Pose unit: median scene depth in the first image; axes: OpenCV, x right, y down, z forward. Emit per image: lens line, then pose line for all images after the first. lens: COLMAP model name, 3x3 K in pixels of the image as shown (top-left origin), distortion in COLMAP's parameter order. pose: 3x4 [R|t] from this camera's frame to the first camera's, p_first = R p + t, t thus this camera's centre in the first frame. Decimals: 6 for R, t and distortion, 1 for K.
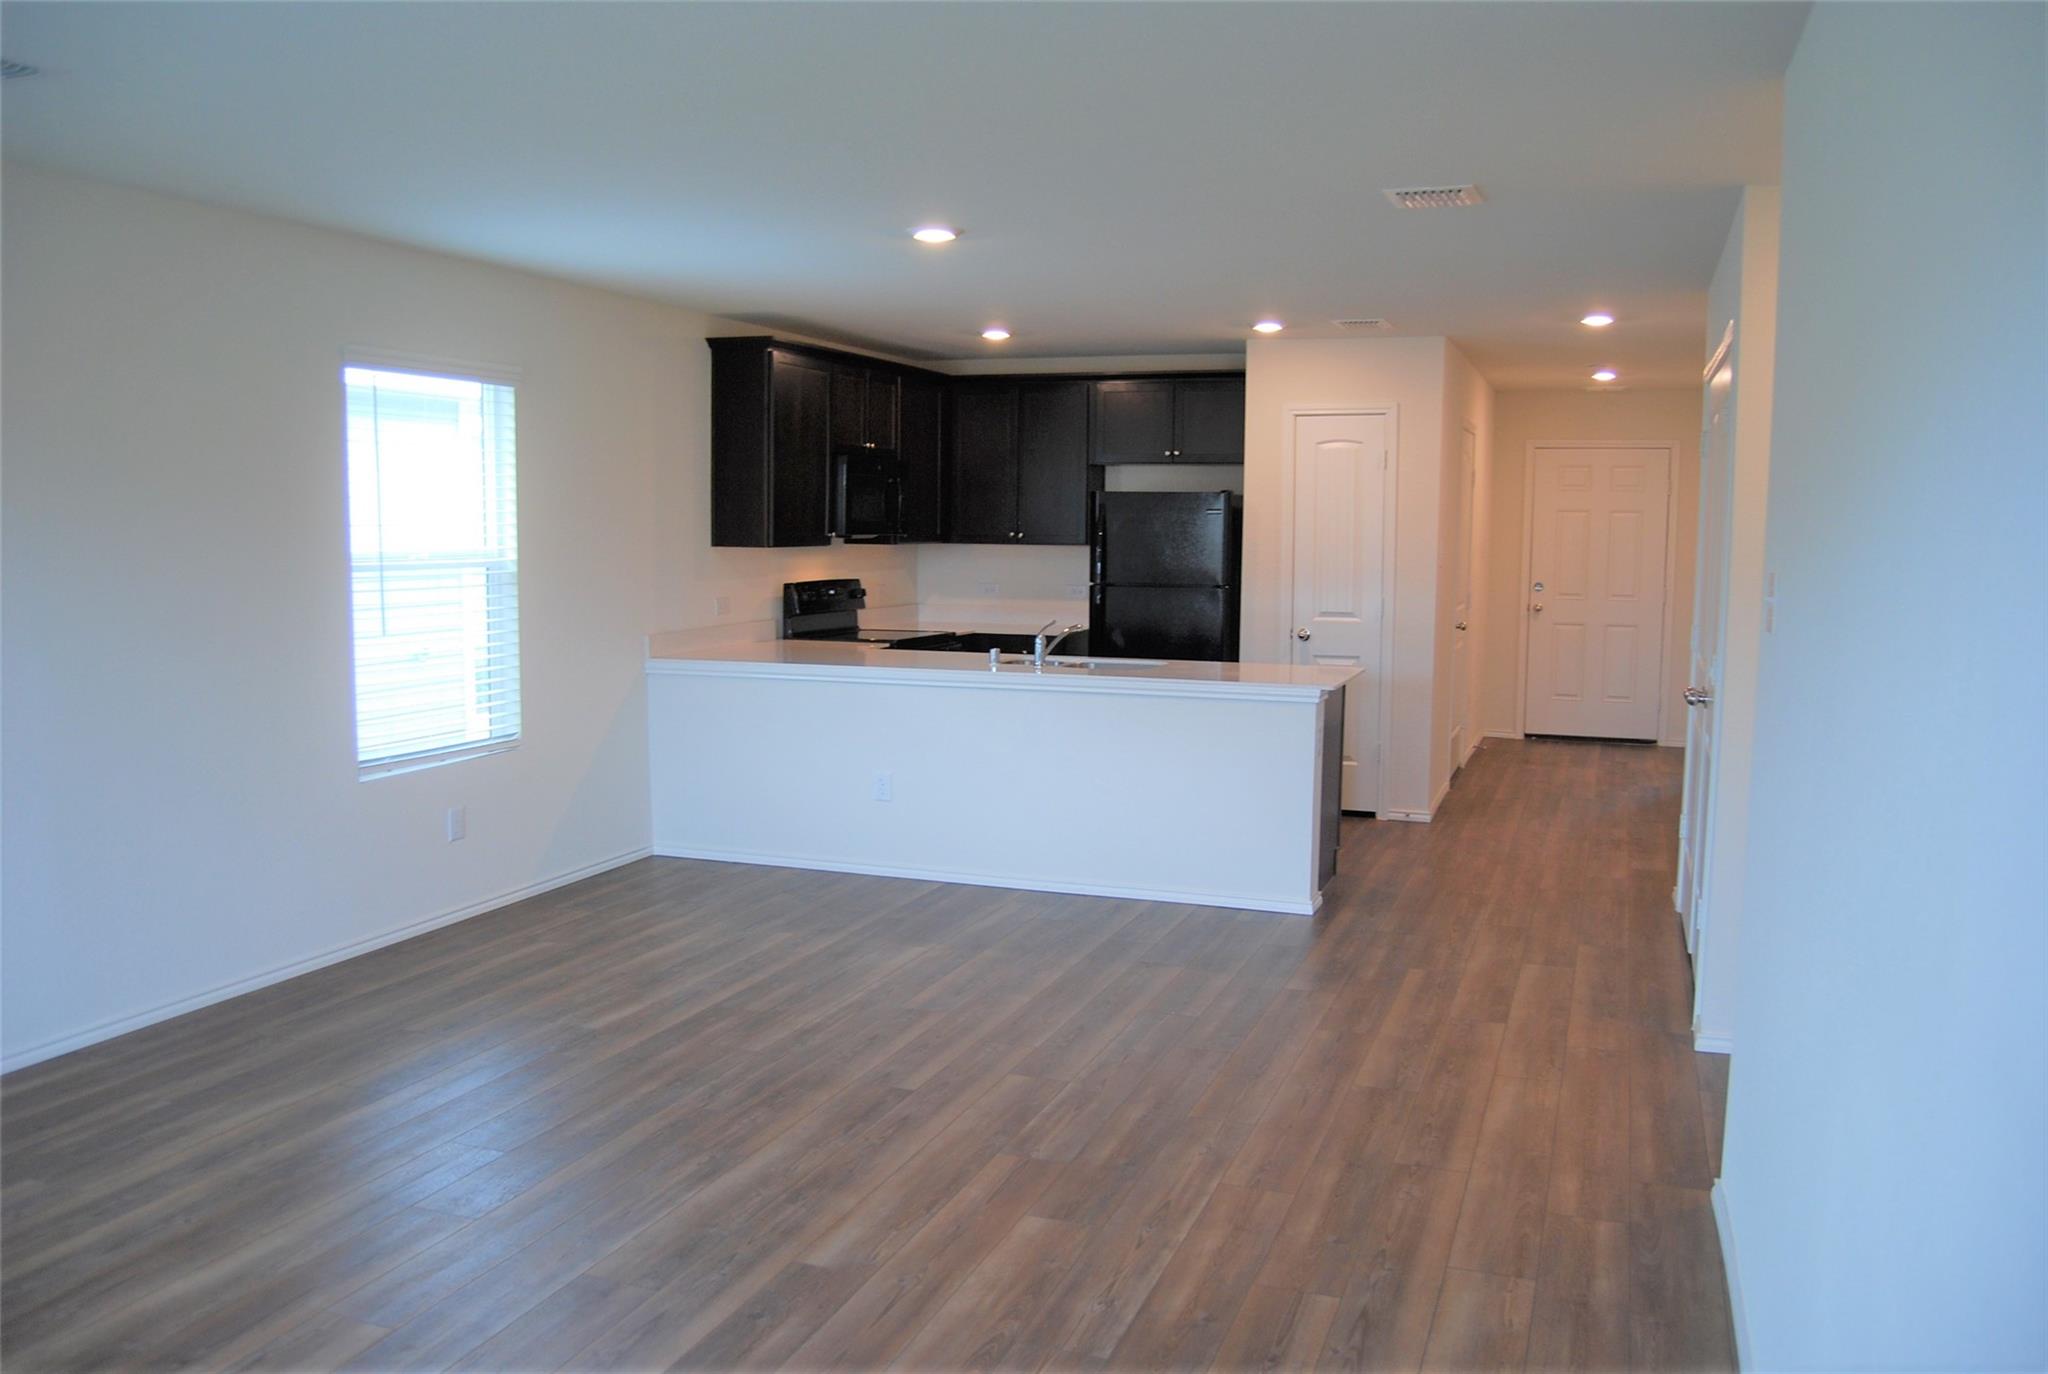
lens RADIAL K [[1655.3, 0, 1024.0], [0, 1655.3, 687.0], [0, 0, 1]] dist [-0.067430, 0.024714]
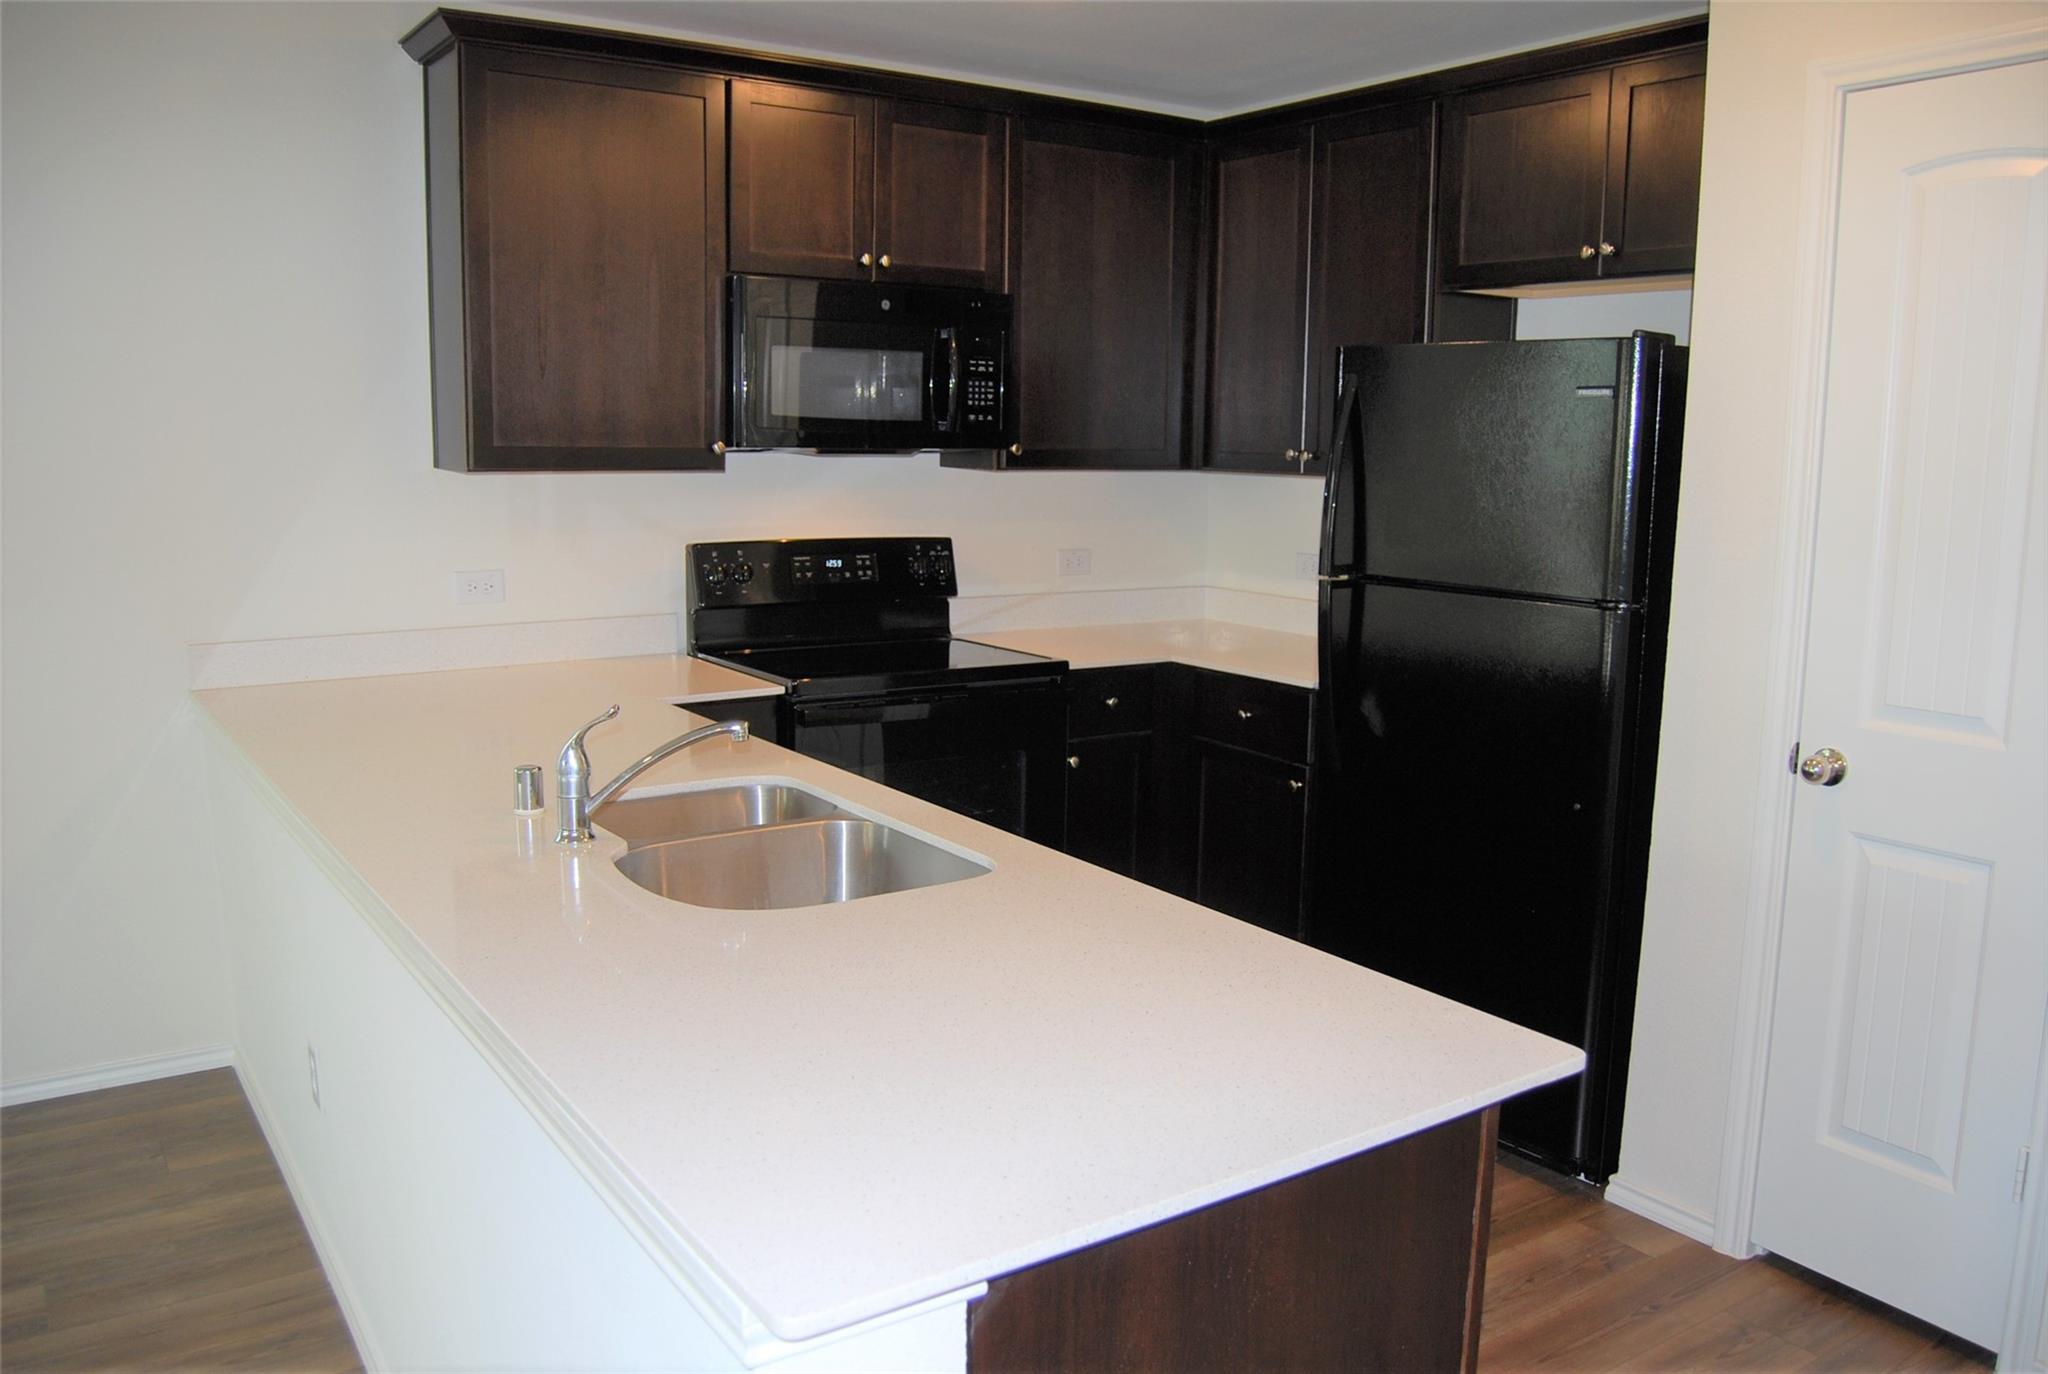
lens RADIAL K [[1655.3, 0, 1024.0], [0, 1655.3, 687.0], [0, 0, 1]] dist [-0.067430, 0.024714]
pose [[0.789990, 0.094985, -0.605718, 0.235823], [-0.063609, 0.995293, 0.073116, -0.060403], [0.609812, -0.019232, 0.792313, 0.638332]]
